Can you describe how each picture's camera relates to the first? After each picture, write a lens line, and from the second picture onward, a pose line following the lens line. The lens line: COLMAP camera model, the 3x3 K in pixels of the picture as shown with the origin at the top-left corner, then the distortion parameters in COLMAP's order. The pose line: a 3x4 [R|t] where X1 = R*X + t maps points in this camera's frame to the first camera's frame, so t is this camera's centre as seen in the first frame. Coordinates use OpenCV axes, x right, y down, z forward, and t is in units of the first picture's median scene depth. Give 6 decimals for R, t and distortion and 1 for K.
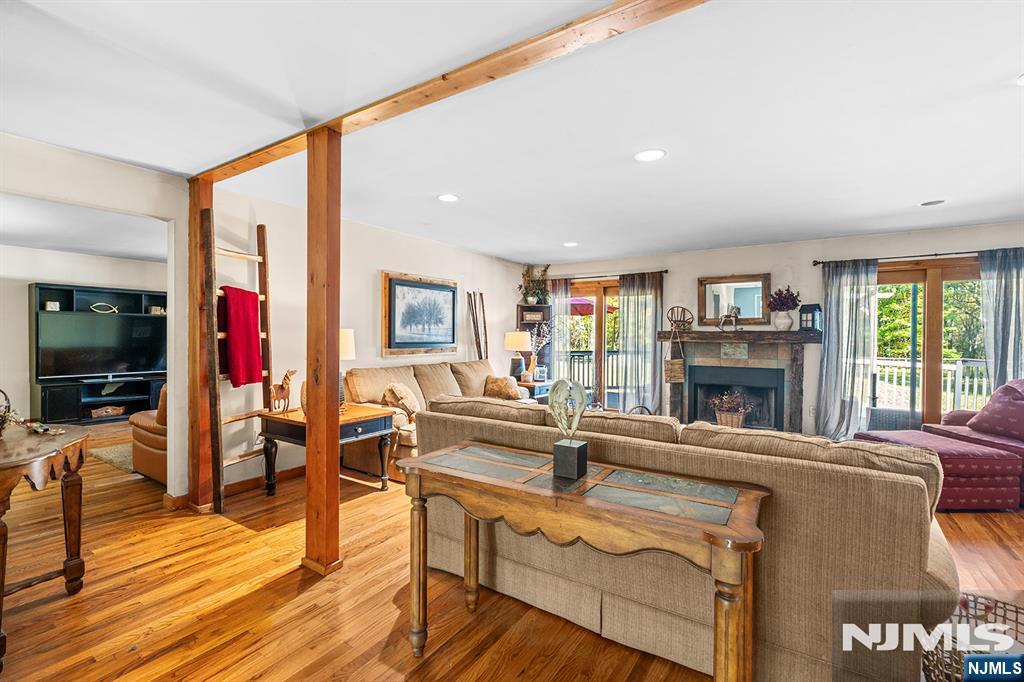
lens RADIAL K [[463.2, 0, 514.8], [0, 463.2, 334.5], [0, 0, 1]] dist [0.003899, 0.000508]
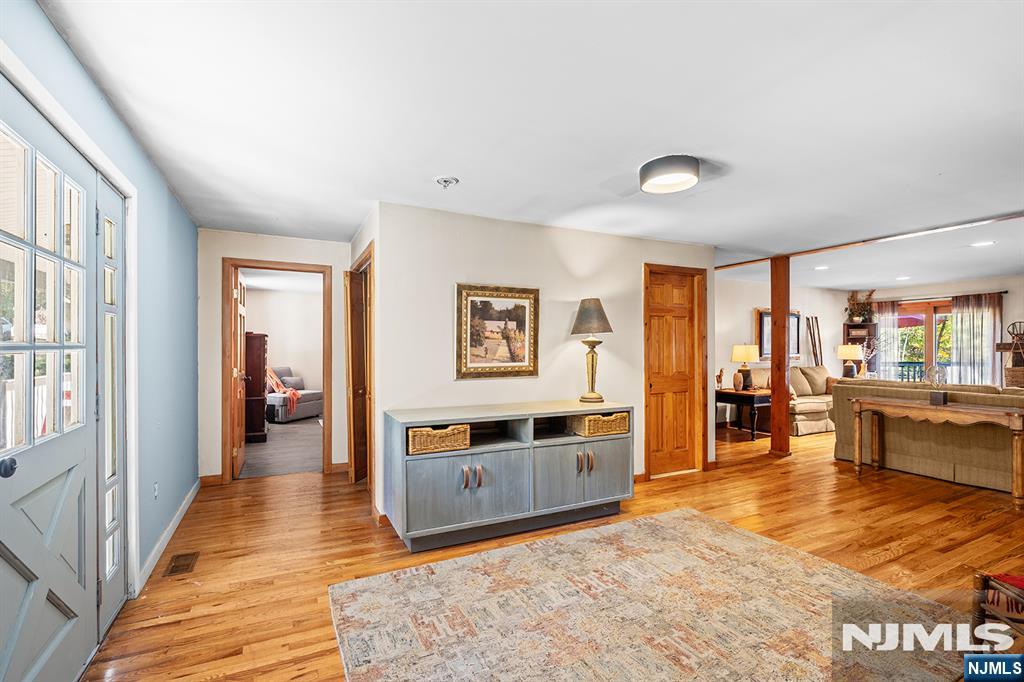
lens RADIAL K [[463.2, 0, 514.8], [0, 463.2, 344.6], [0, 0, 1]] dist [0.003899, 0.000508]
pose [[0.868637, -0.011448, -0.495317, -0.173007], [0.008880, 0.999932, -0.007538, -0.005824], [0.495370, 0.002149, 0.868680, -0.644900]]
